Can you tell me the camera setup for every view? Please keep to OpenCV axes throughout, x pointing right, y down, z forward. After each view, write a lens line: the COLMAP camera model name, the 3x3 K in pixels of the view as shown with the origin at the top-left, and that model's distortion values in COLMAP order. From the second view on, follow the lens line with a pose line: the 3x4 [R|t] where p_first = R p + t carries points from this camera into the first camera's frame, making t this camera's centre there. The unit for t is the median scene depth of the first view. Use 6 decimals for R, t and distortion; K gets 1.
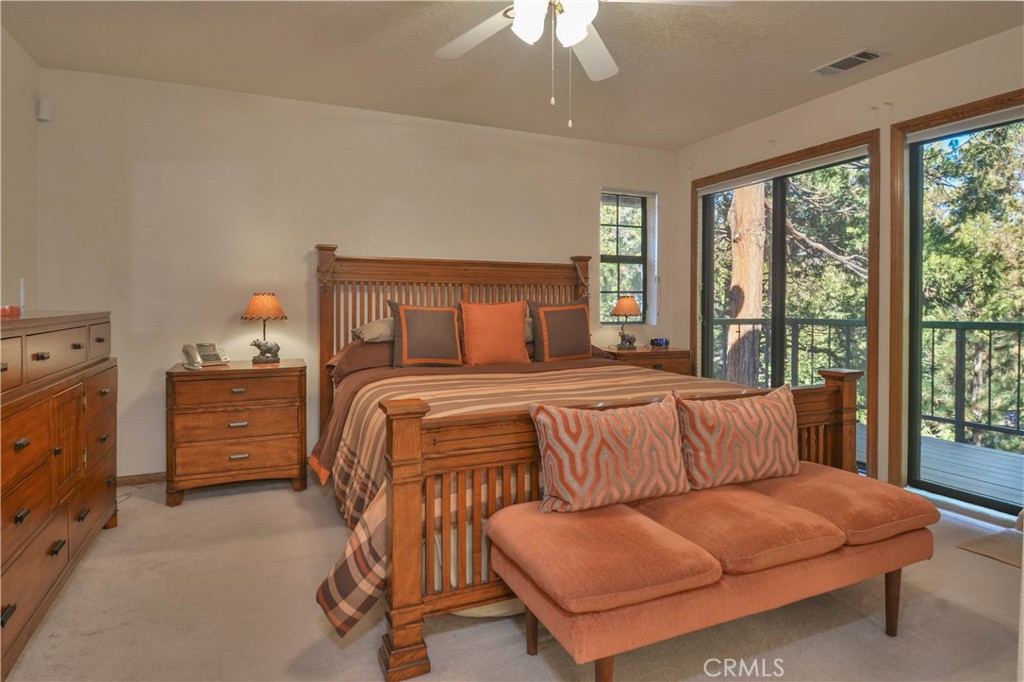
lens RADIAL K [[592.9, 0, 507.9], [0, 592.9, 317.5], [0, 0, 1]] dist [0.033098, -0.038620]
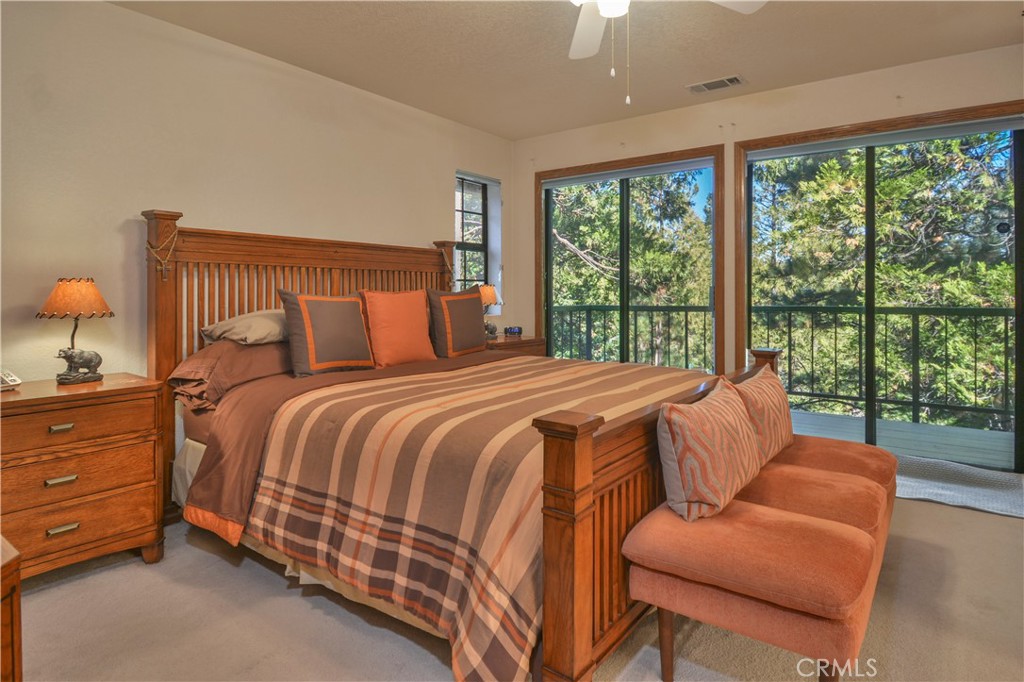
lens RADIAL K [[596.1, 0, 528.4], [0, 596.1, 299.8], [0, 0, 1]] dist [0.032353, -0.032894]
pose [[0.865591, -0.009227, 0.500667, -0.303036], [0.014475, 0.999873, -0.006600, -0.004564], [-0.500543, 0.012960, 0.865615, 0.160783]]
